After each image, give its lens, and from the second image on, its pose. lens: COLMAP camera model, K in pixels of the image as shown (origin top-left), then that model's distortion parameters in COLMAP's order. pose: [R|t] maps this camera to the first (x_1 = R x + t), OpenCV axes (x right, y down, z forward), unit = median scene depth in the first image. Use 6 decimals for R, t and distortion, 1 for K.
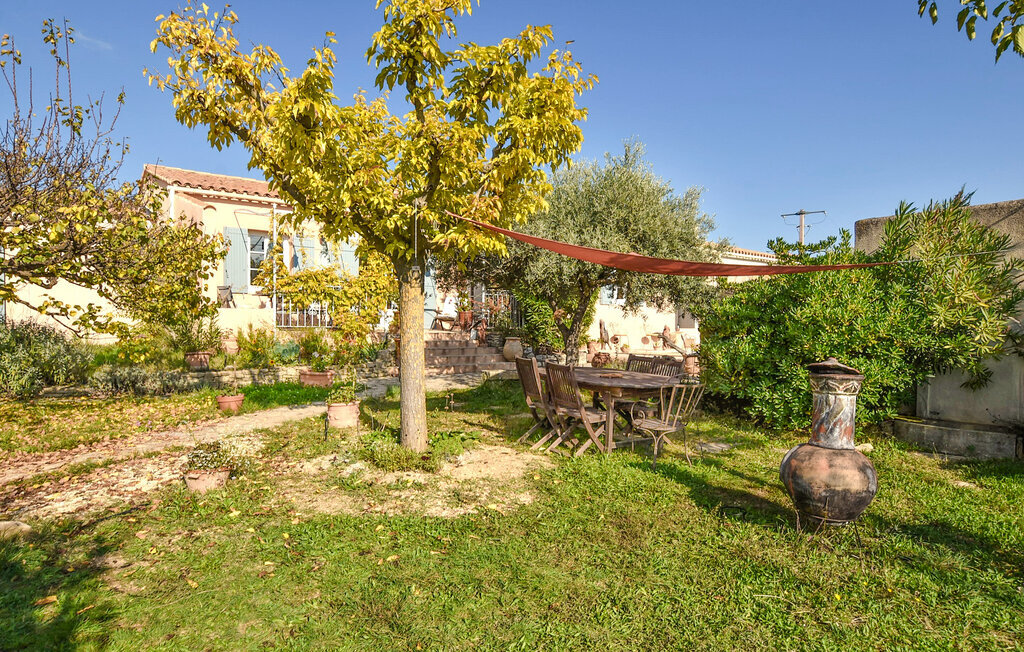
lens RADIAL K [[554.6, 0, 512.0], [0, 554.6, 326.0], [0, 0, 1]] dist [-0.004939, -0.001270]
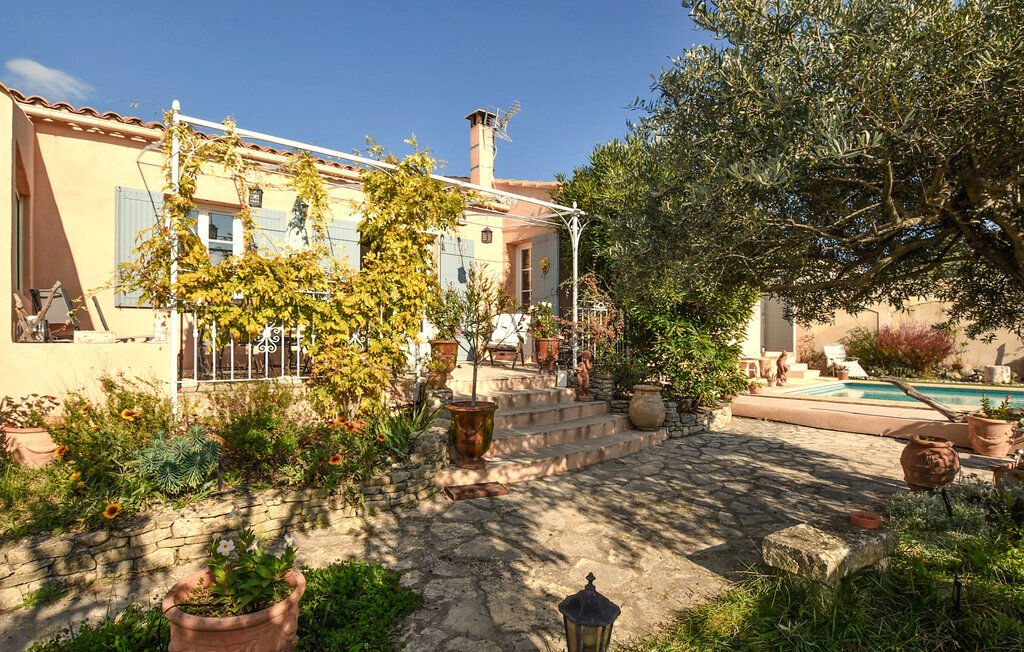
lens RADIAL K [[554.6, 0, 512.0], [0, 554.6, 326.0], [0, 0, 1]] dist [-0.004939, -0.001270]
pose [[0.999880, -0.011631, 0.010254, -0.159771], [0.011967, 0.999372, -0.033340, -0.024886], [-0.009859, 0.033459, 0.999391, 0.532397]]
